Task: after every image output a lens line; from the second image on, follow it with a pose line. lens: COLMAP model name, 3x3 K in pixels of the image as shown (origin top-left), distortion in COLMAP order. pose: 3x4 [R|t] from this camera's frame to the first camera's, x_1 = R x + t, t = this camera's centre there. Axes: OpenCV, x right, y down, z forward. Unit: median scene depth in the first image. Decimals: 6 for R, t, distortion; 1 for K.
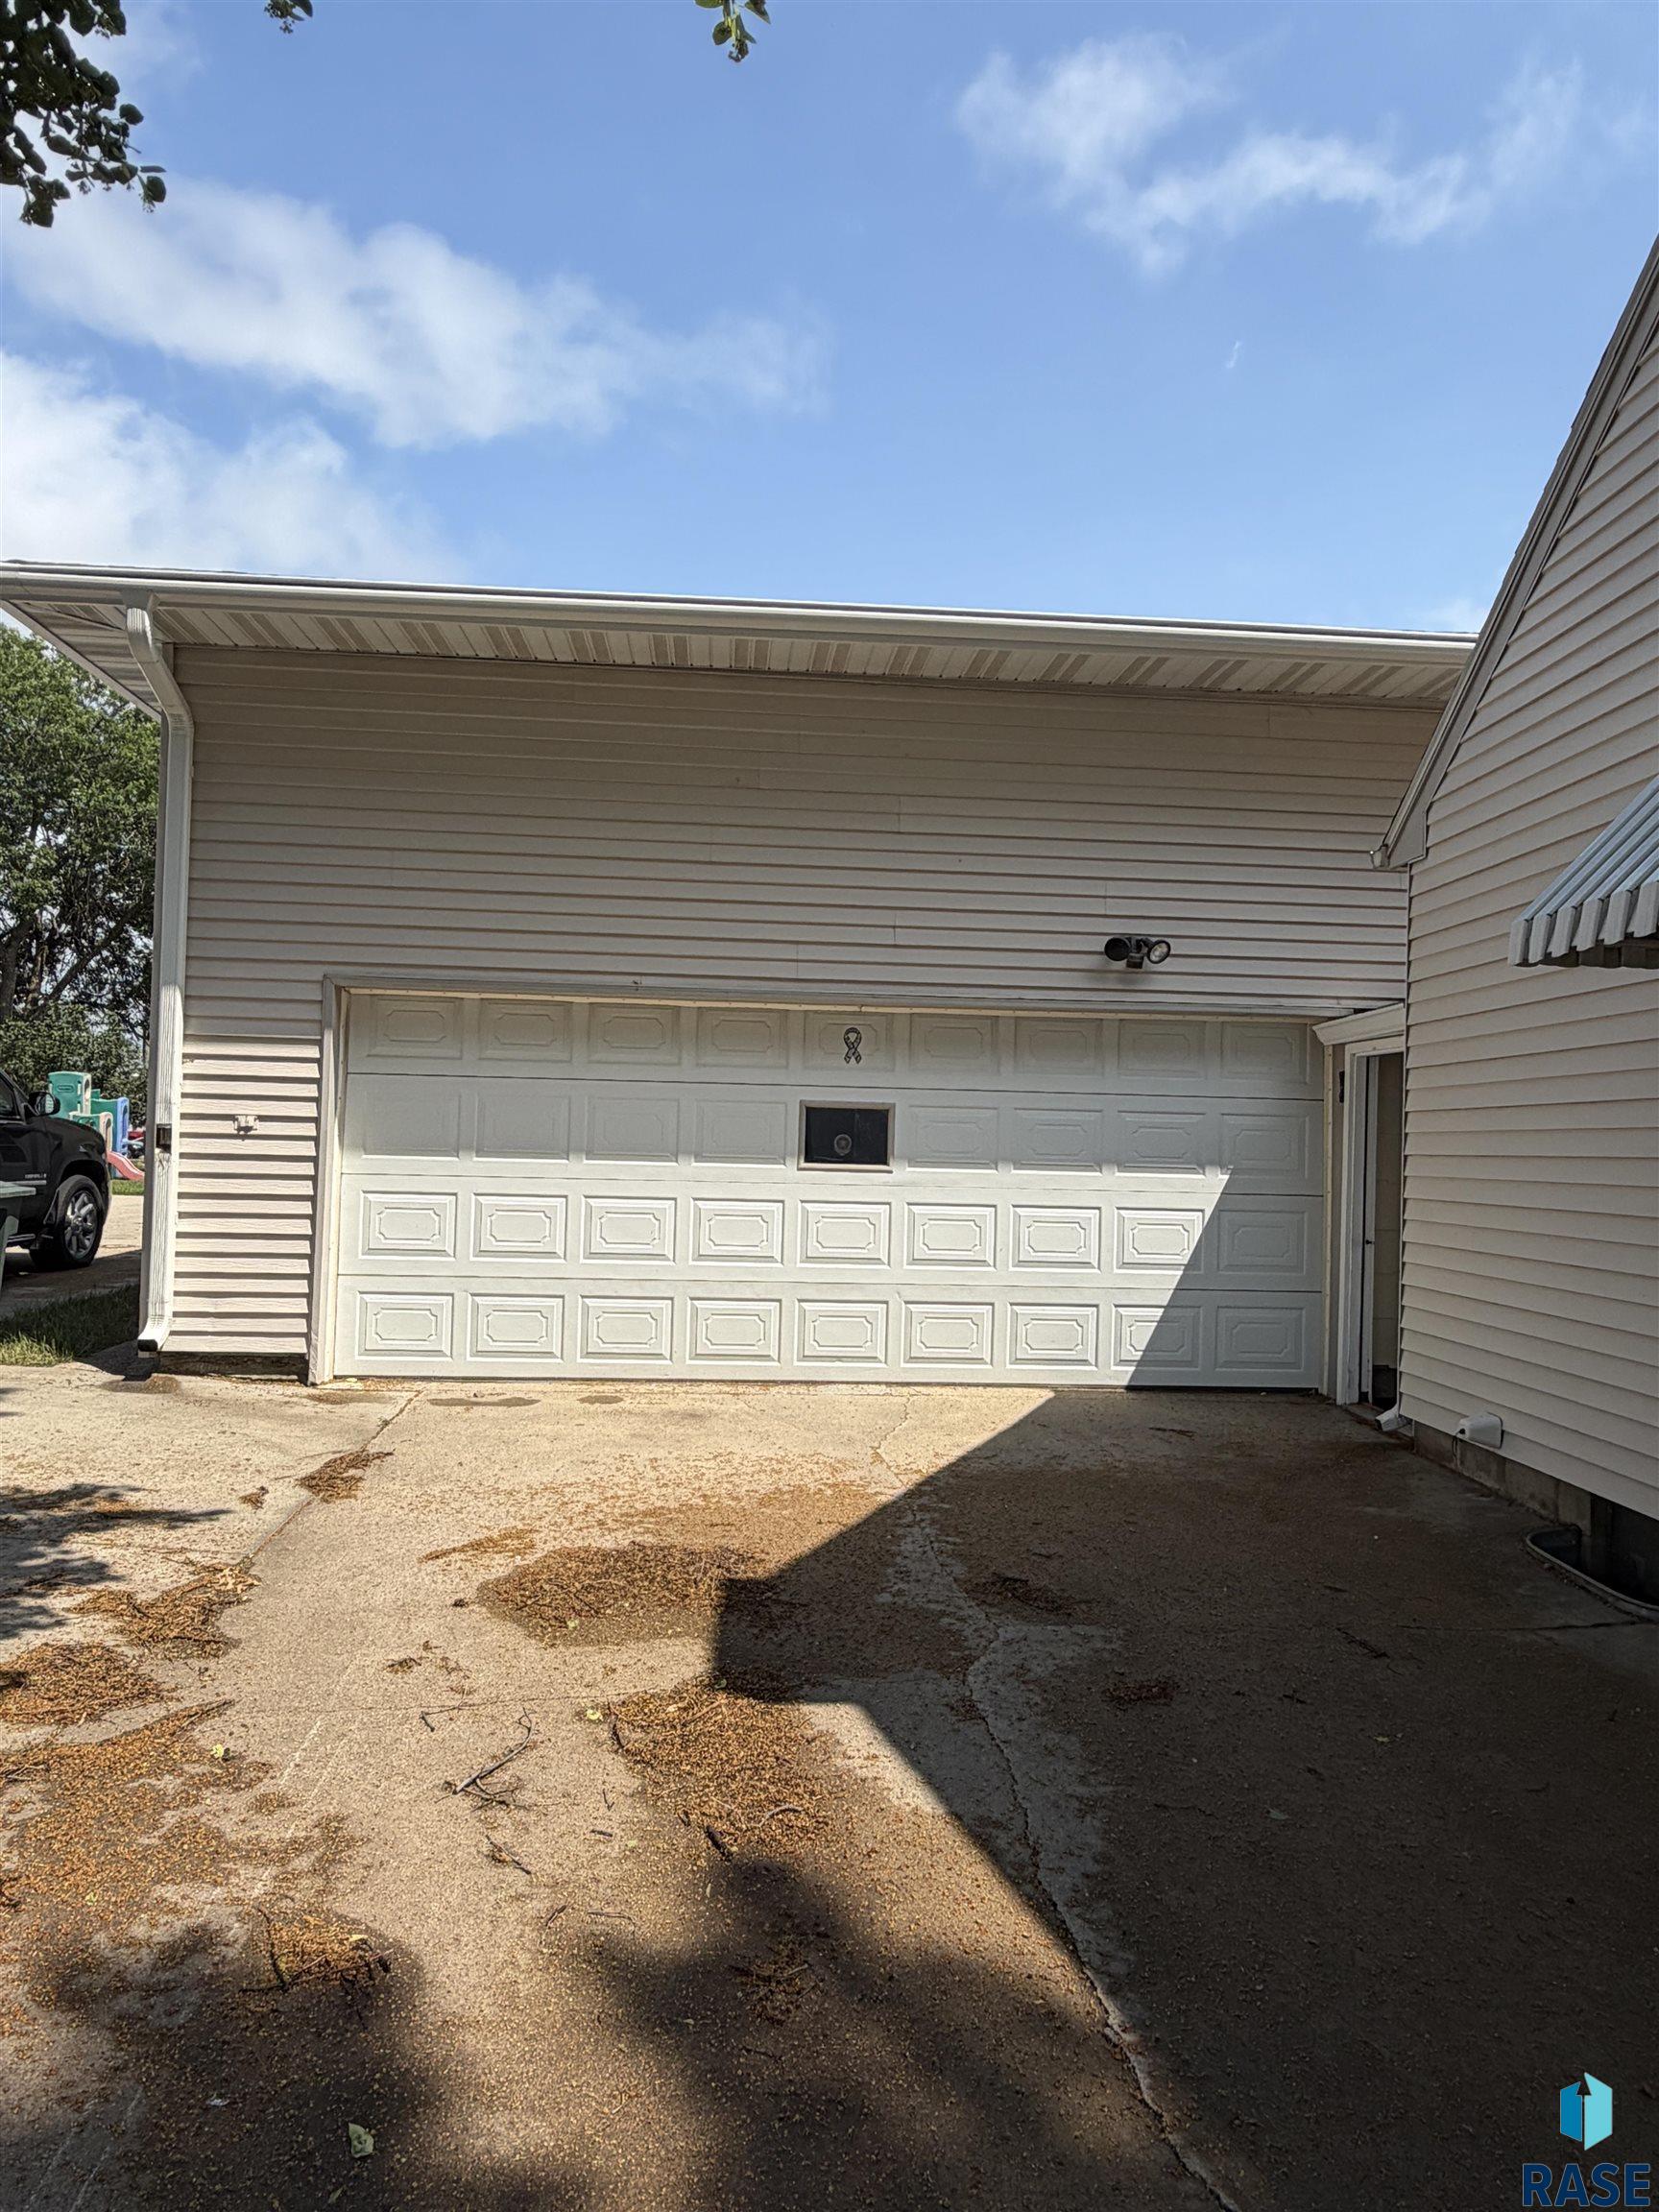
lens RADIAL K [[1463.1, 0, 832.5], [0, 1463.1, 1106.4], [0, 0, 1]] dist [0.000646, 0.001722]
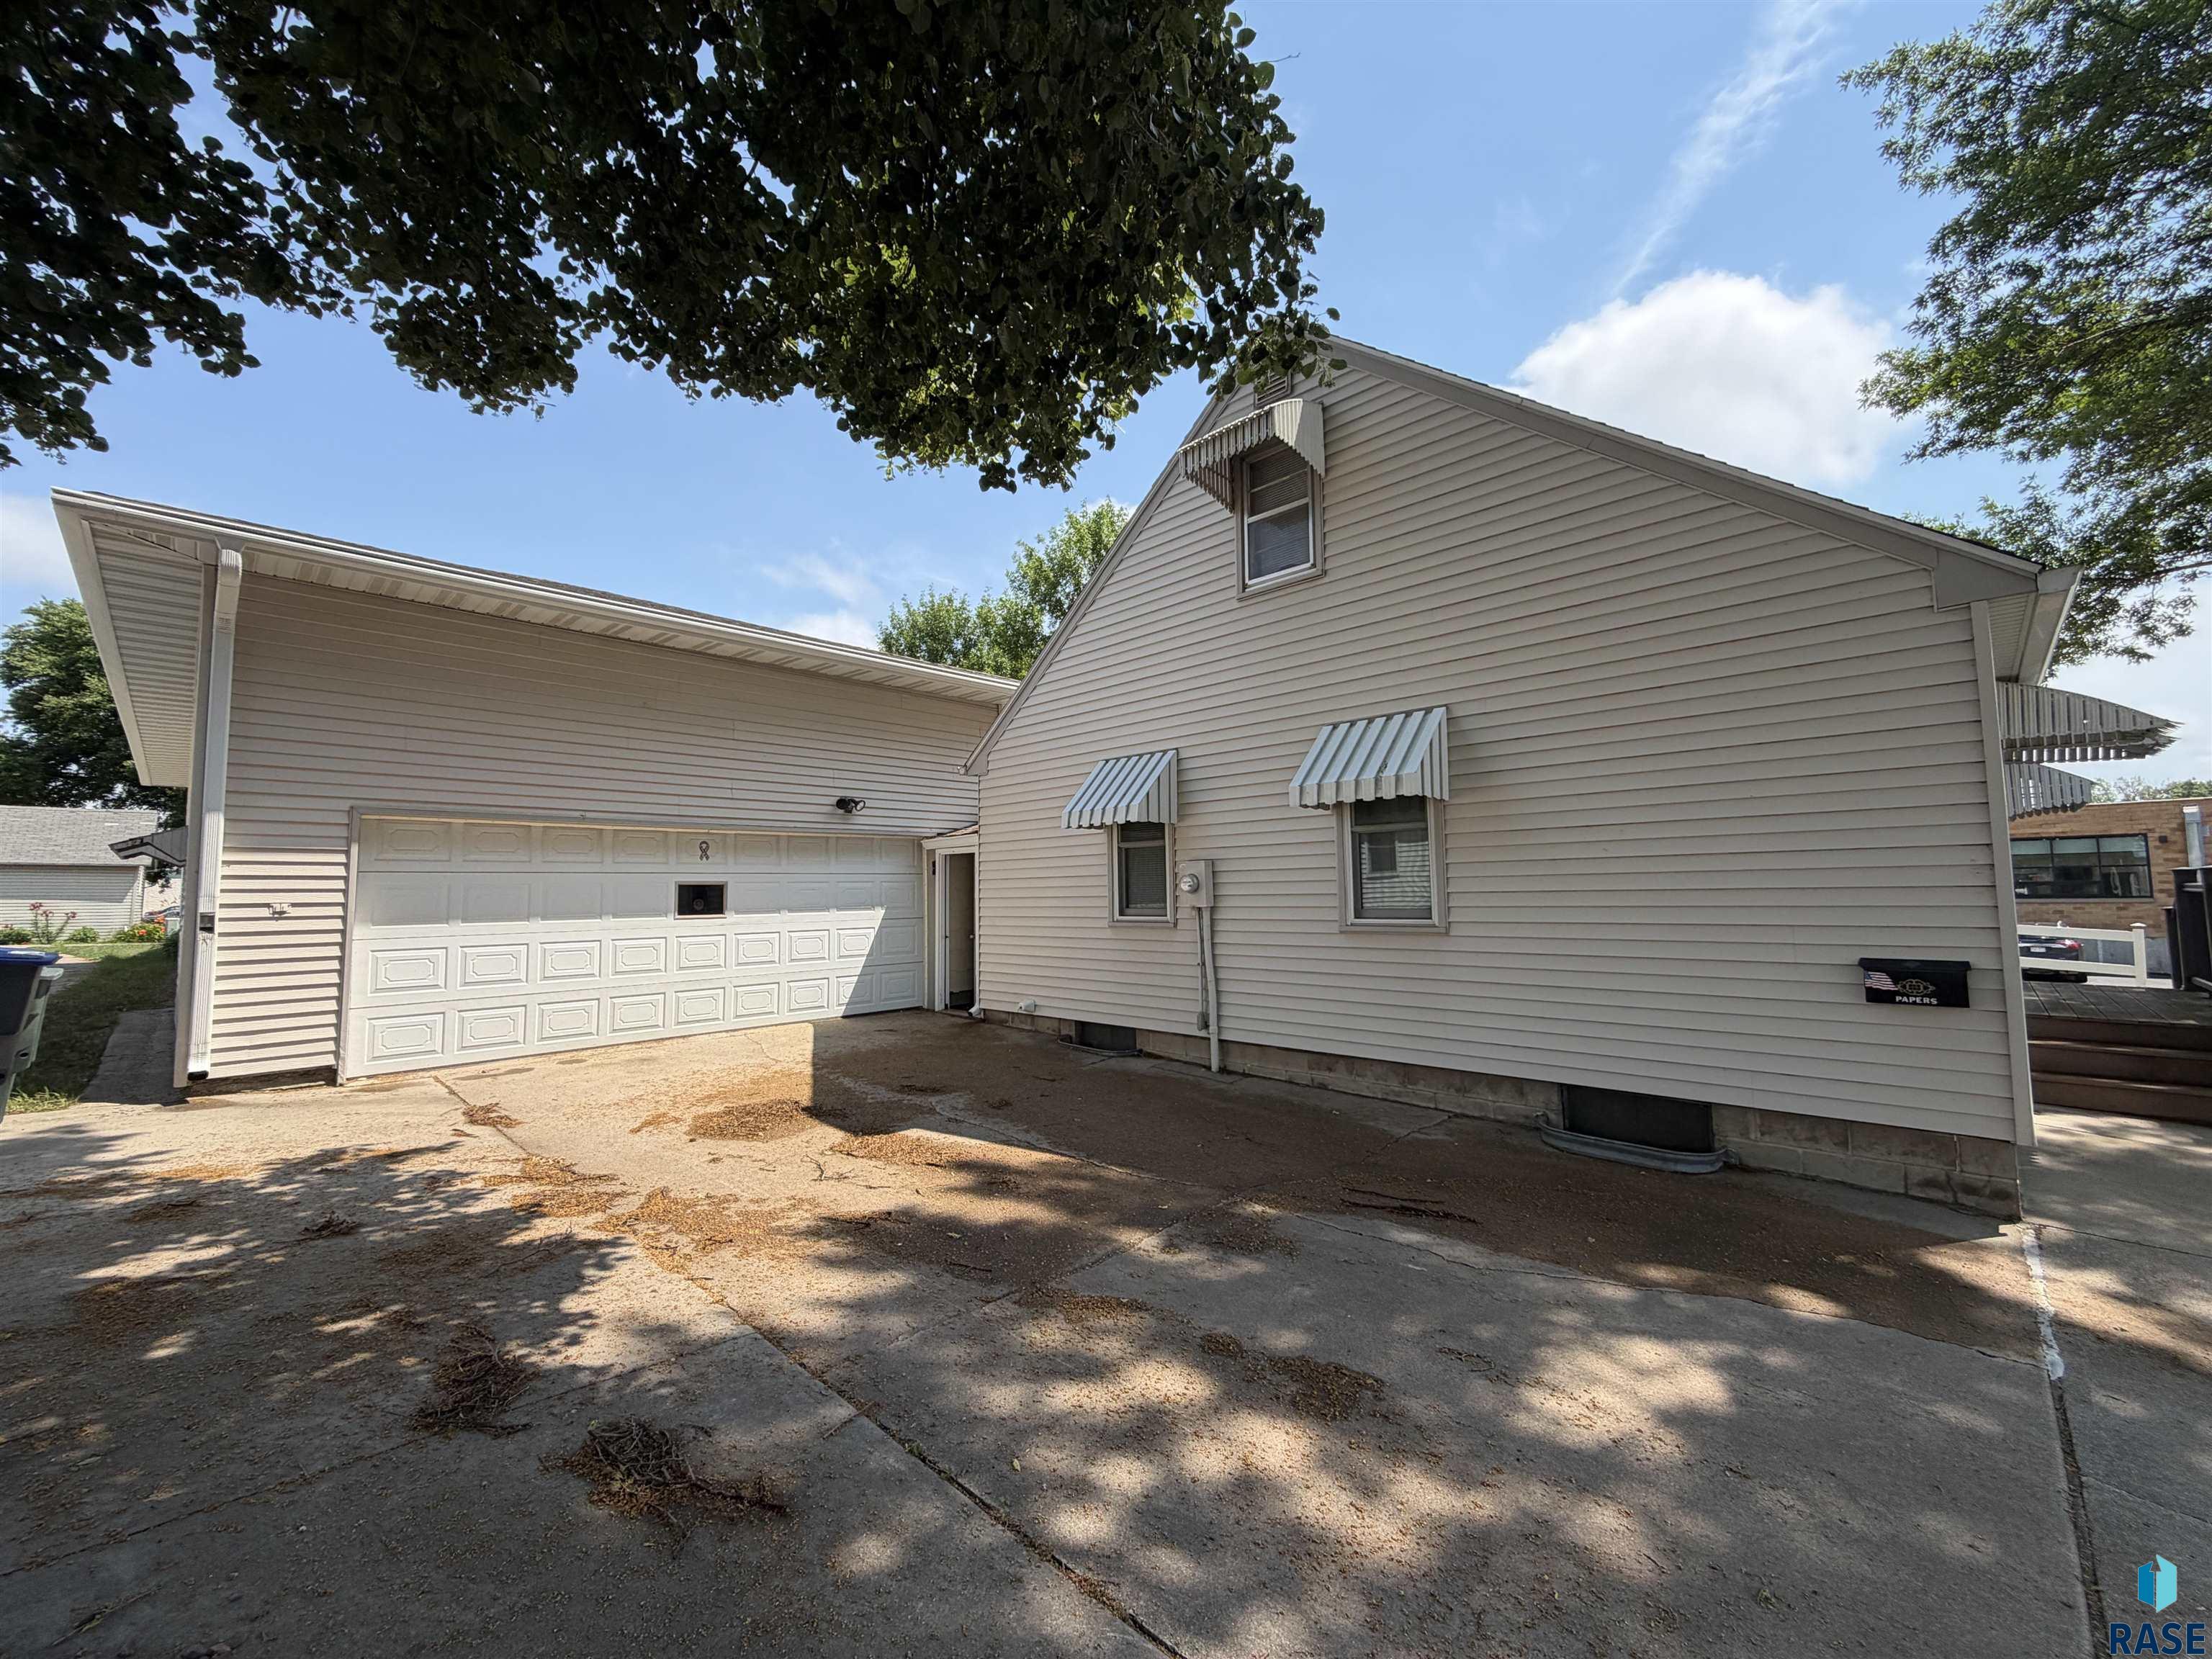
lens RADIAL K [[891.1, 0, 1108.4], [0, 891.1, 827.4], [0, 0, 1]] dist [-0.004834, -0.000348]
pose [[0.733537, 0.011758, 0.679548, -0.397135], [0.016438, 0.999251, -0.035033, -0.024372], [-0.679451, 0.036868, 0.732794, -0.183871]]
